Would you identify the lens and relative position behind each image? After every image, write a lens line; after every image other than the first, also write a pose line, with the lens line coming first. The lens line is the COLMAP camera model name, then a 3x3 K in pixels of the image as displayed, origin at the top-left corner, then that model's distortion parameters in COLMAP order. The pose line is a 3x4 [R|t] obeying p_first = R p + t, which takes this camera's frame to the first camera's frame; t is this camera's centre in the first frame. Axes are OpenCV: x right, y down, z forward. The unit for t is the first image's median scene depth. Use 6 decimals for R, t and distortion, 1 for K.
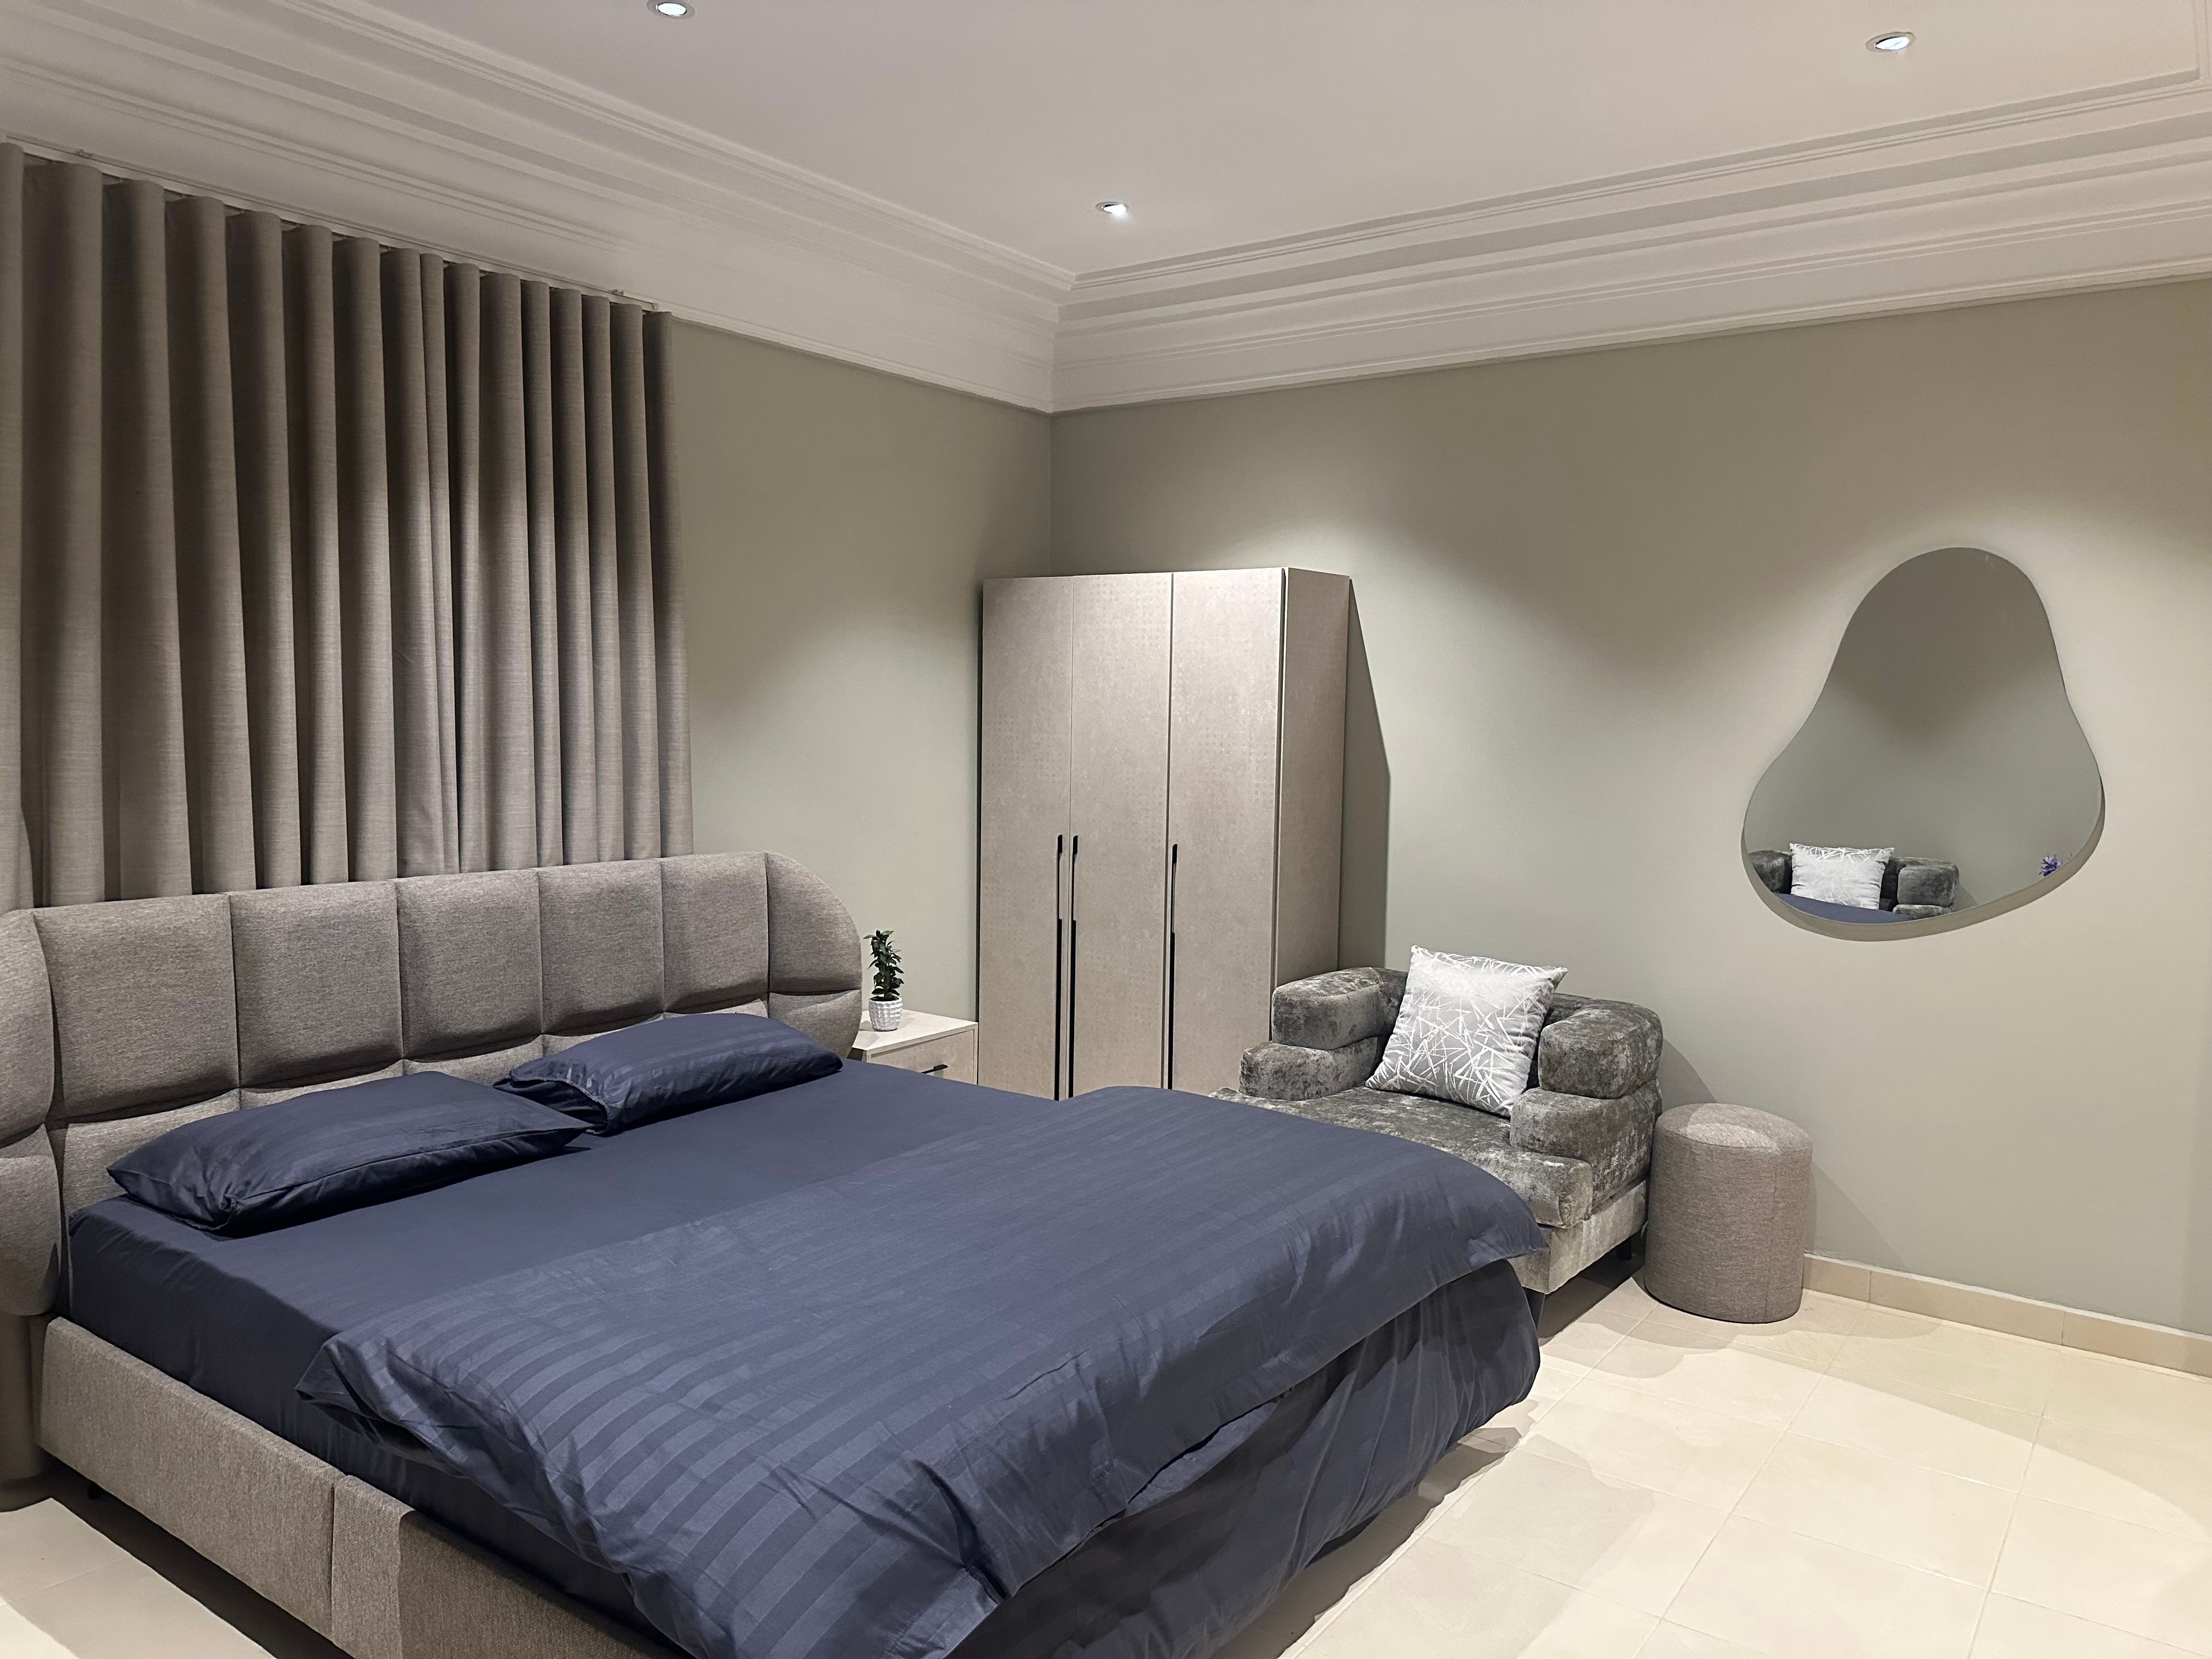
lens RADIAL K [[1590.7, 0, 1106.0], [0, 1590.7, 829.5], [0, 0, 1]] dist [0.005756, 0.001221]
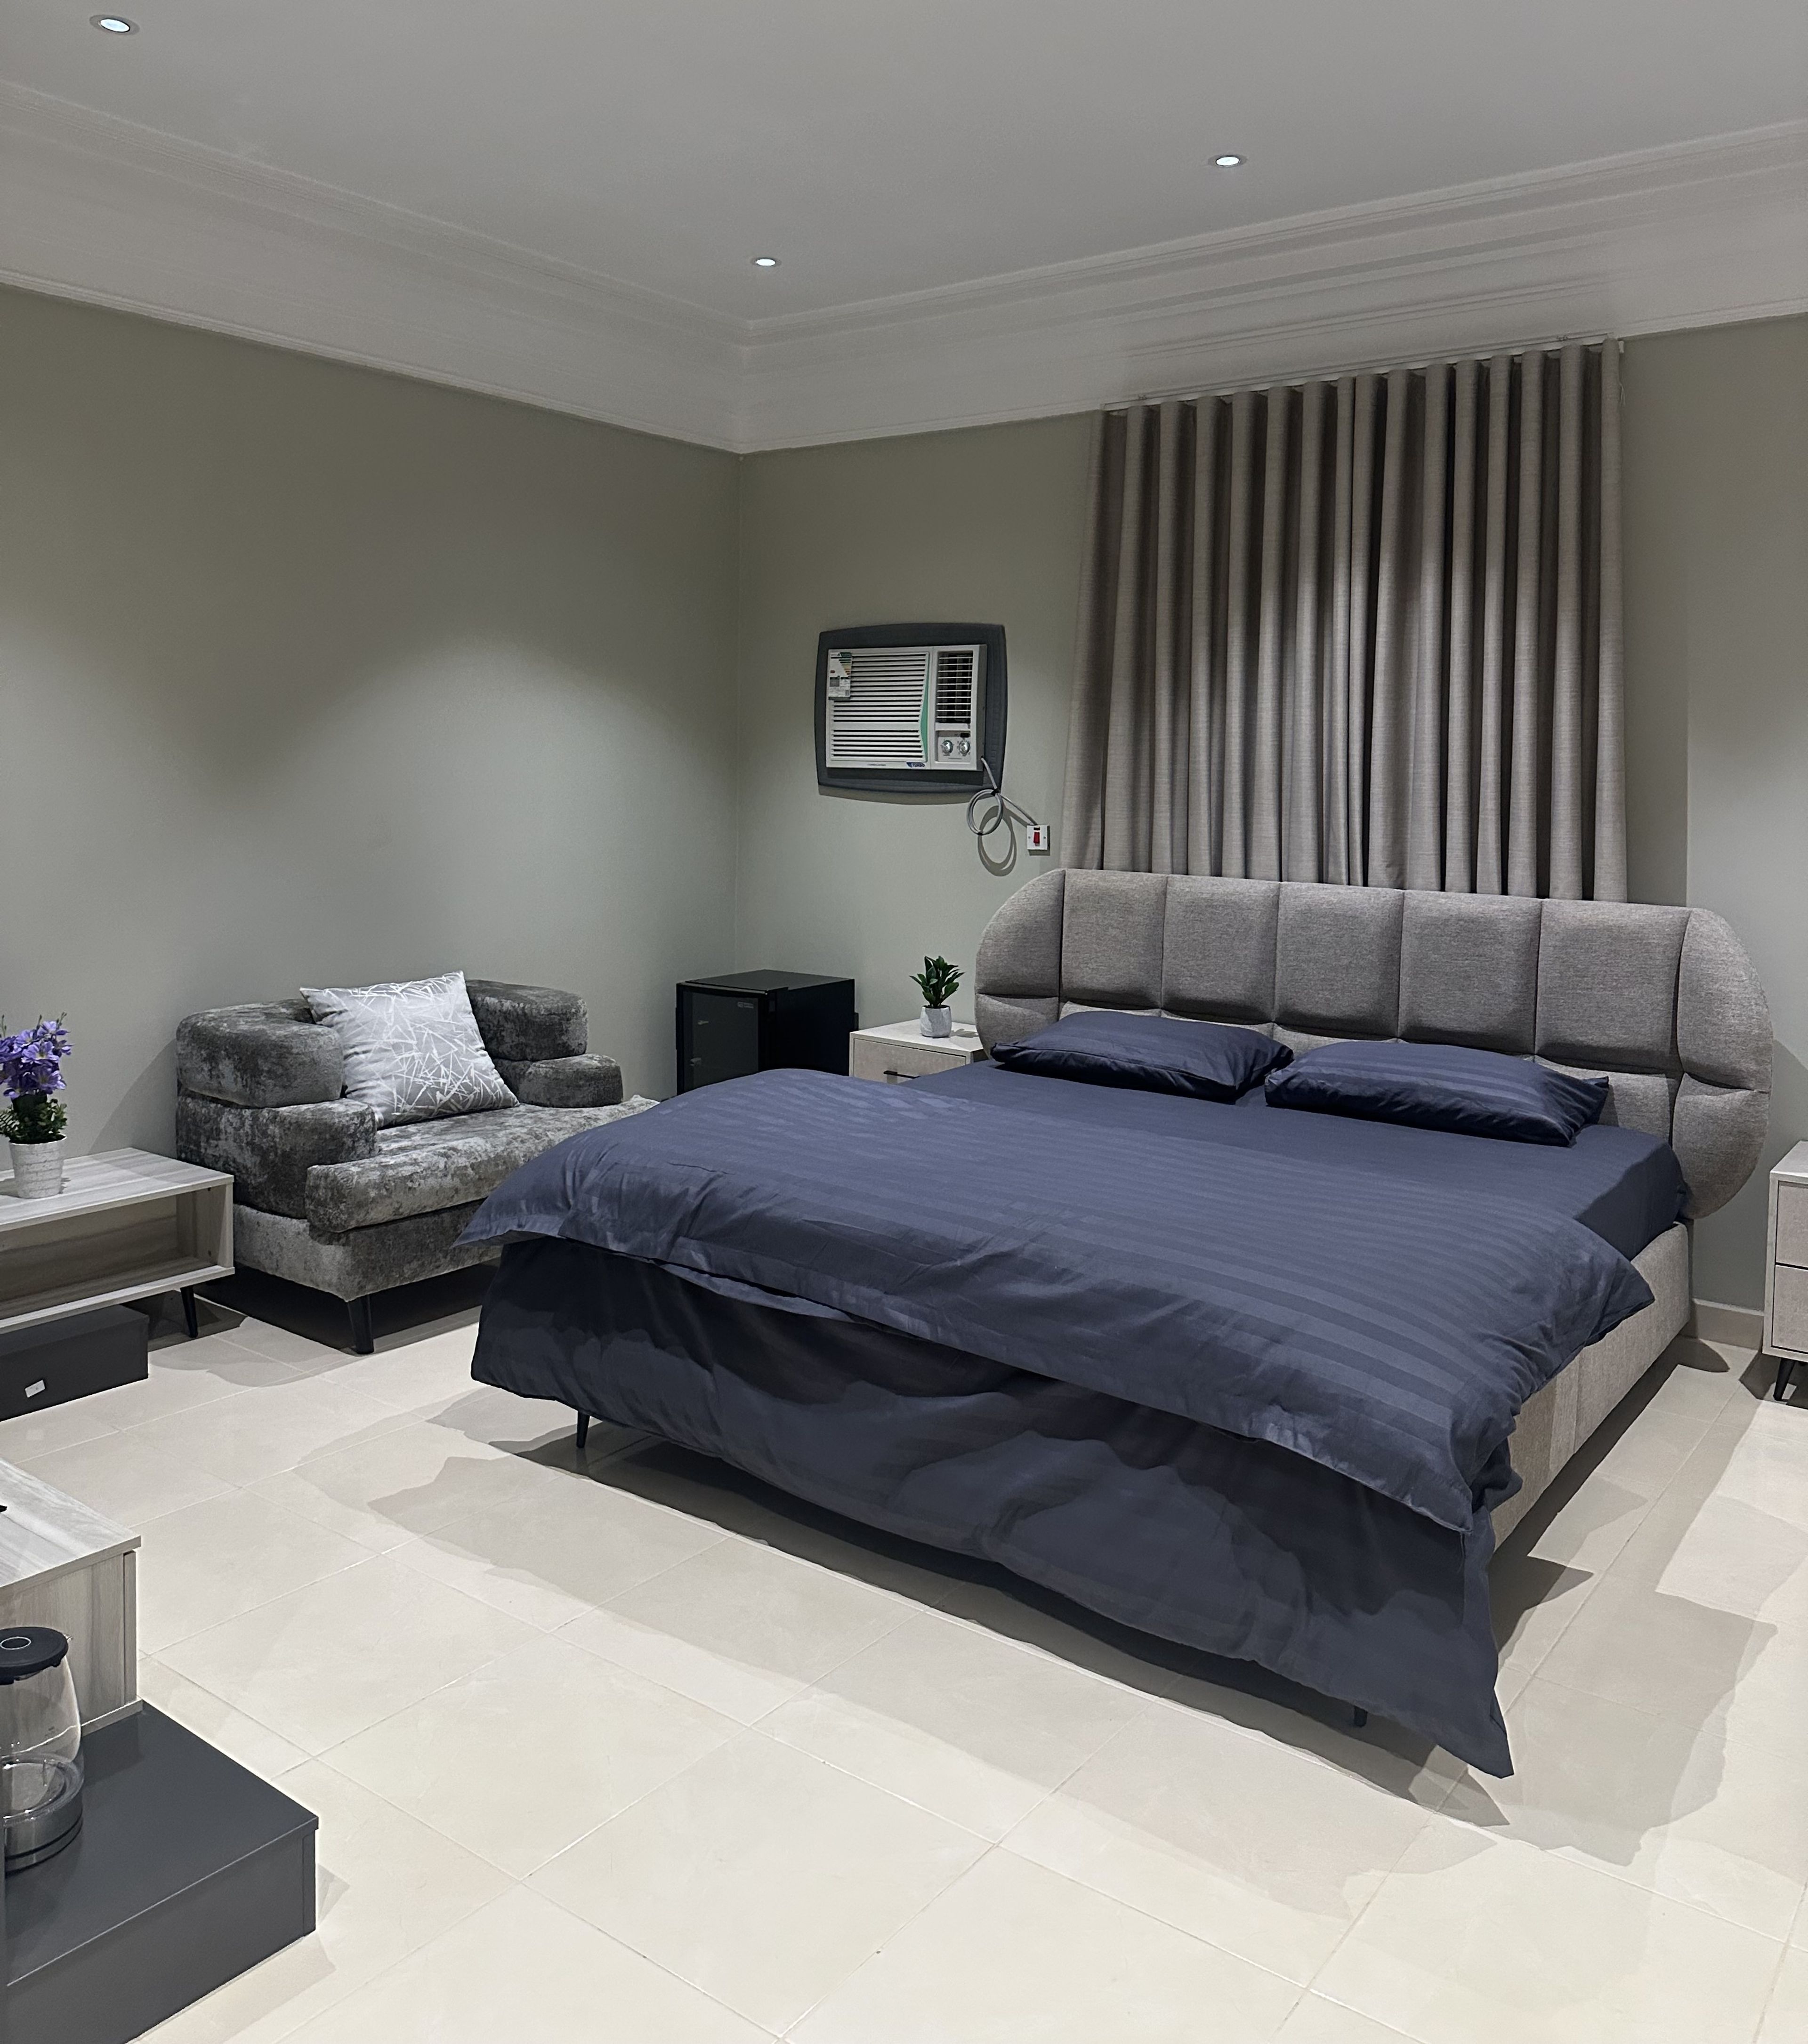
lens RADIAL K [[1813.4, 0, 901.6], [0, 1813.4, 812.0], [0, 0, 1]] dist [0.190618, -0.006941]
pose [[-0.033027, 0.025324, -0.999134, 1.015387], [-0.085675, 0.995928, 0.028075, -0.038515], [0.995776, 0.086528, -0.030723, 0.727449]]
